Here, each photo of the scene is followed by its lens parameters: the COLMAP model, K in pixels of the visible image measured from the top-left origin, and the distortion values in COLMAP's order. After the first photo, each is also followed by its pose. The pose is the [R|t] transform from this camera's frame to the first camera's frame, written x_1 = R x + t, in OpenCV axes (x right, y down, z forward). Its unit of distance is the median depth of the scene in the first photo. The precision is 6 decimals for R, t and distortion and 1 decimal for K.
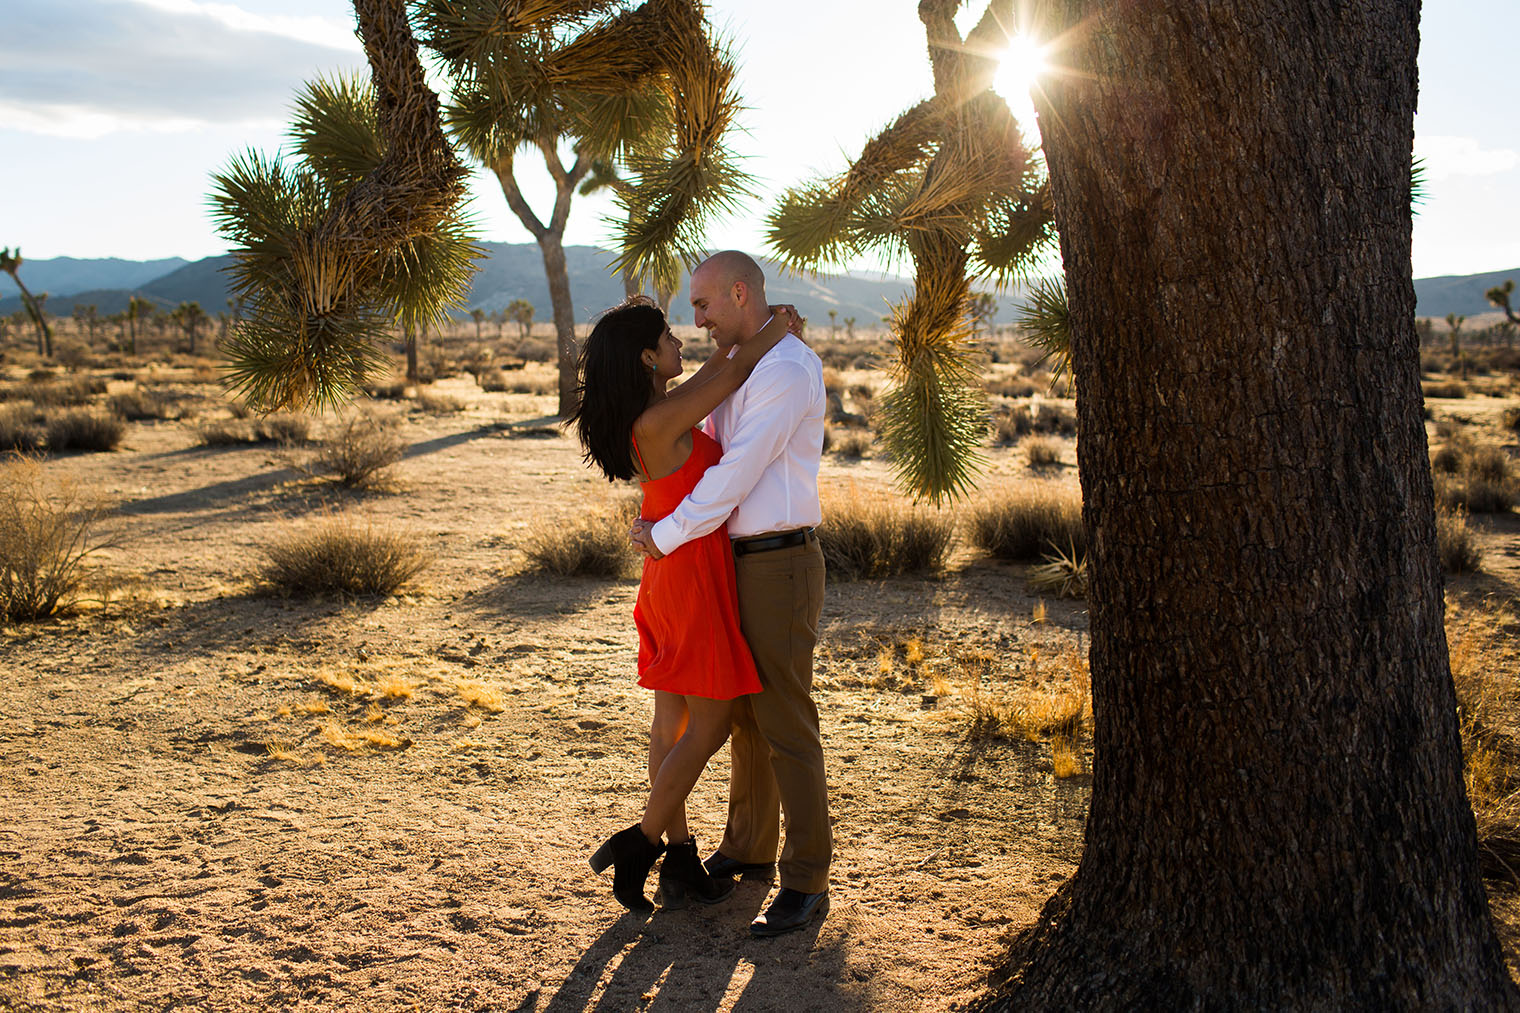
lens RADIAL K [[1450.5, 0, 760.0], [0, 1450.5, 506.5], [0, 0, 1]] dist [-0.104690, 0.132144]
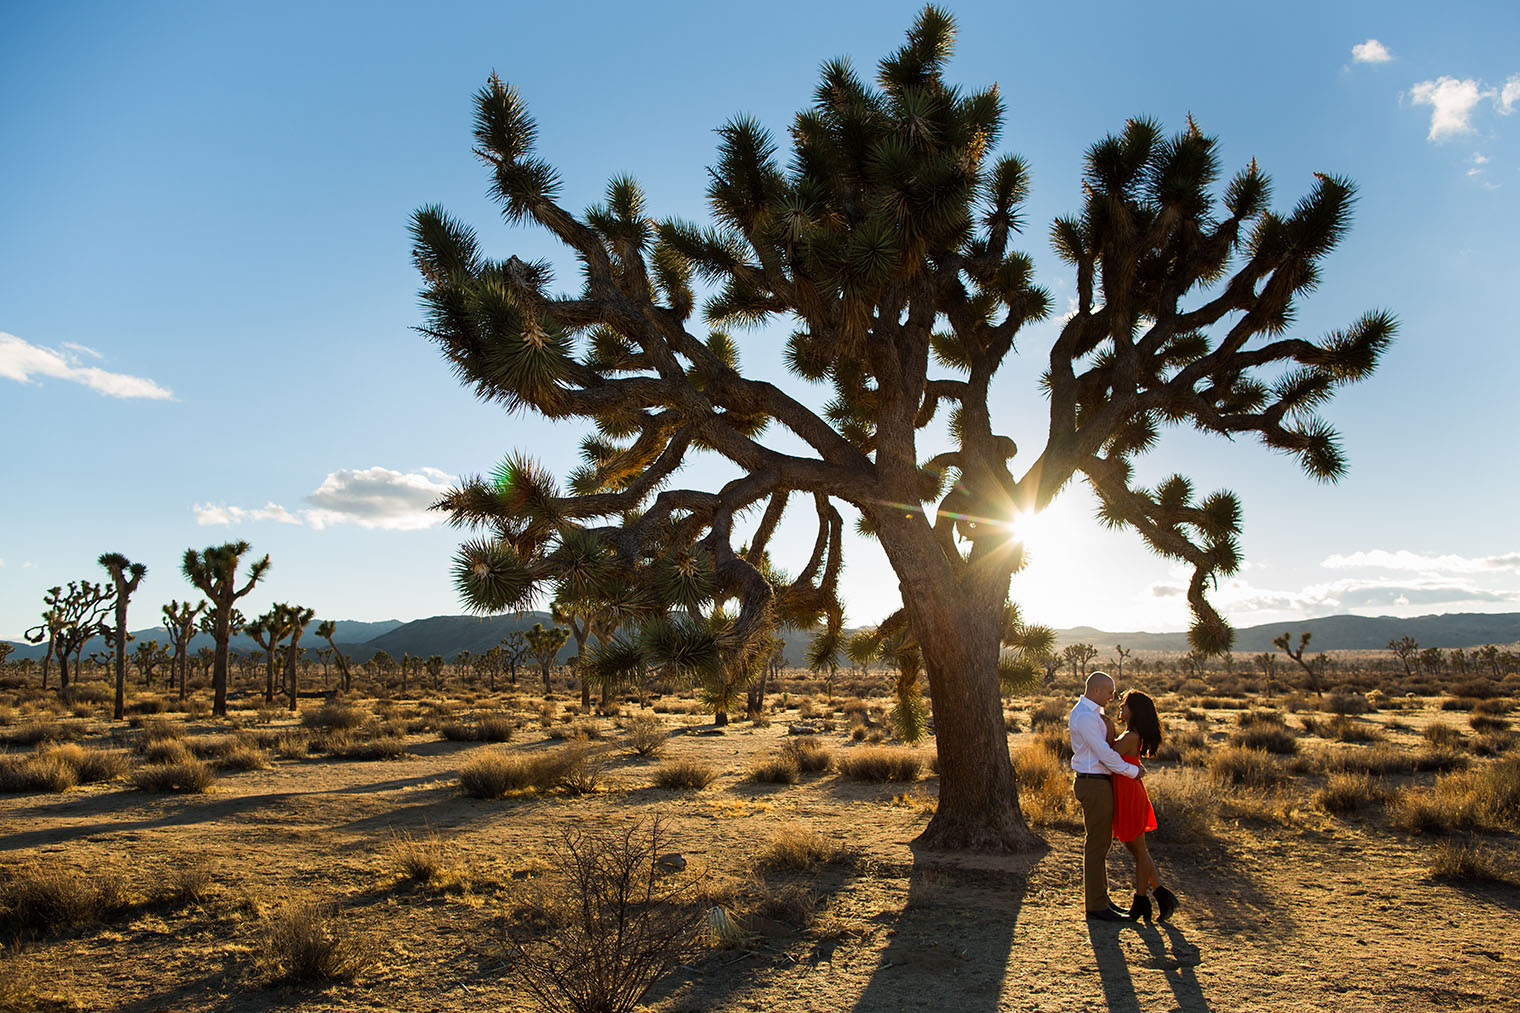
lens RADIAL K [[1450.5, 0, 760.0], [0, 1450.5, 506.5], [0, 0, 1]] dist [-0.104690, 0.132144]
pose [[0.999936, -0.011258, -0.000695, -0.164992], [0.010820, 0.974819, -0.222736, 0.166082], [0.003186, 0.222714, 0.974879, -1.846188]]
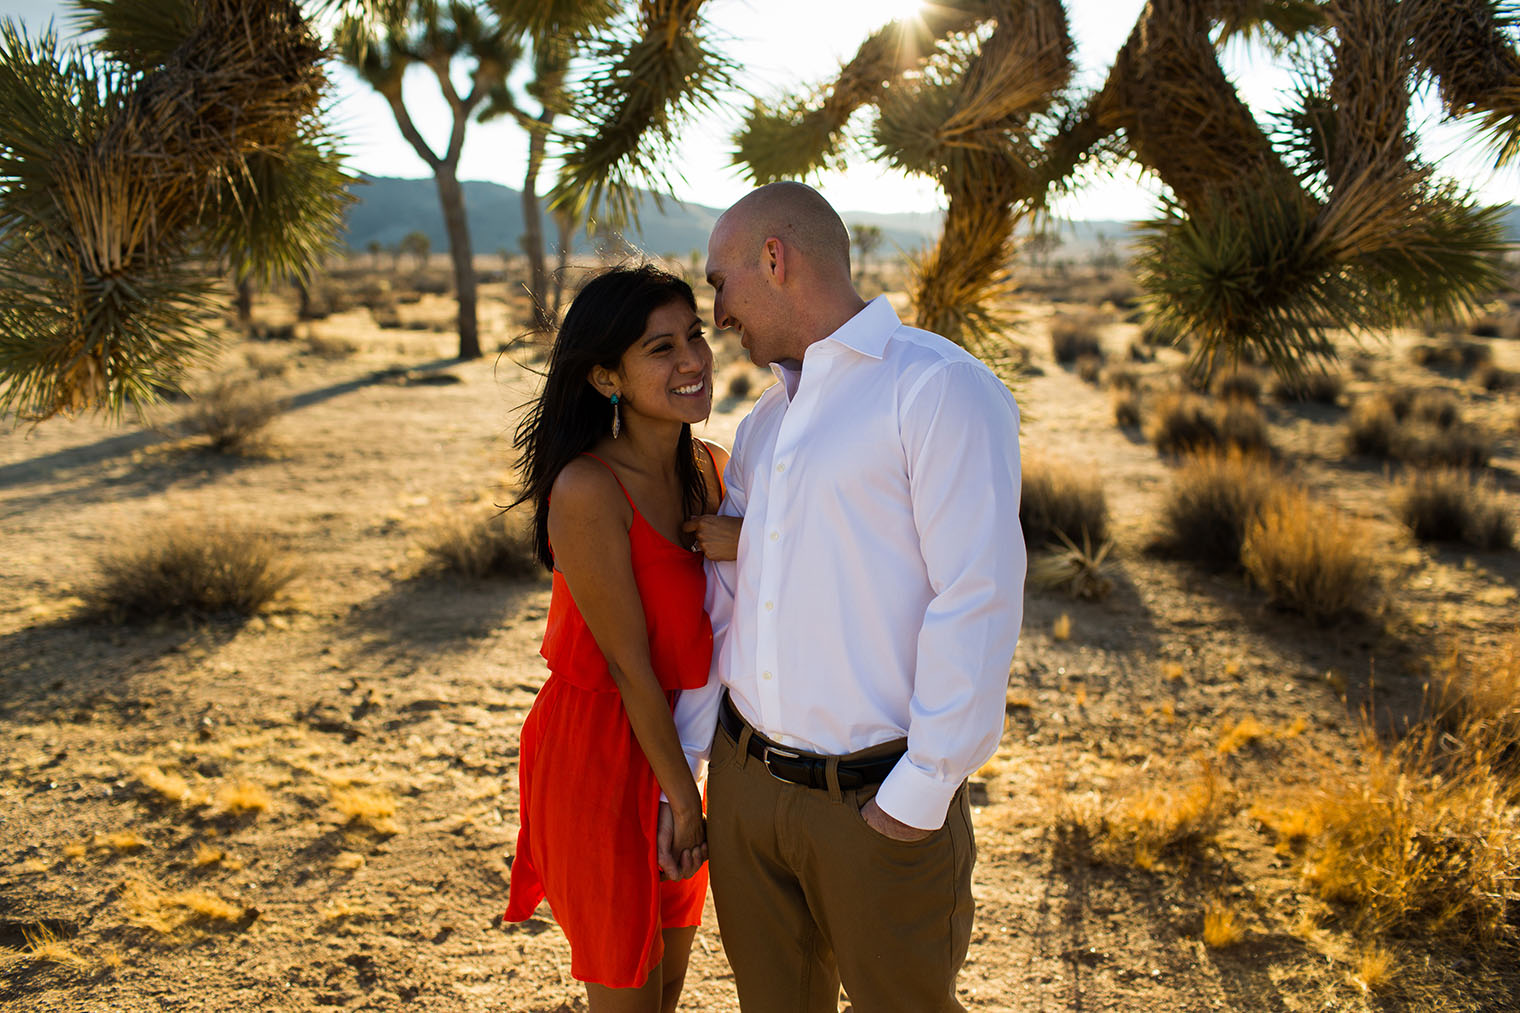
lens RADIAL K [[1450.5, 0, 760.0], [0, 1450.5, 506.5], [0, 0, 1]] dist [-0.104690, 0.132144]
pose [[0.997683, -0.013380, 0.066713, -0.035336], [0.010292, 0.998869, 0.046417, -0.039068], [-0.067258, -0.045623, 0.996692, 0.231822]]
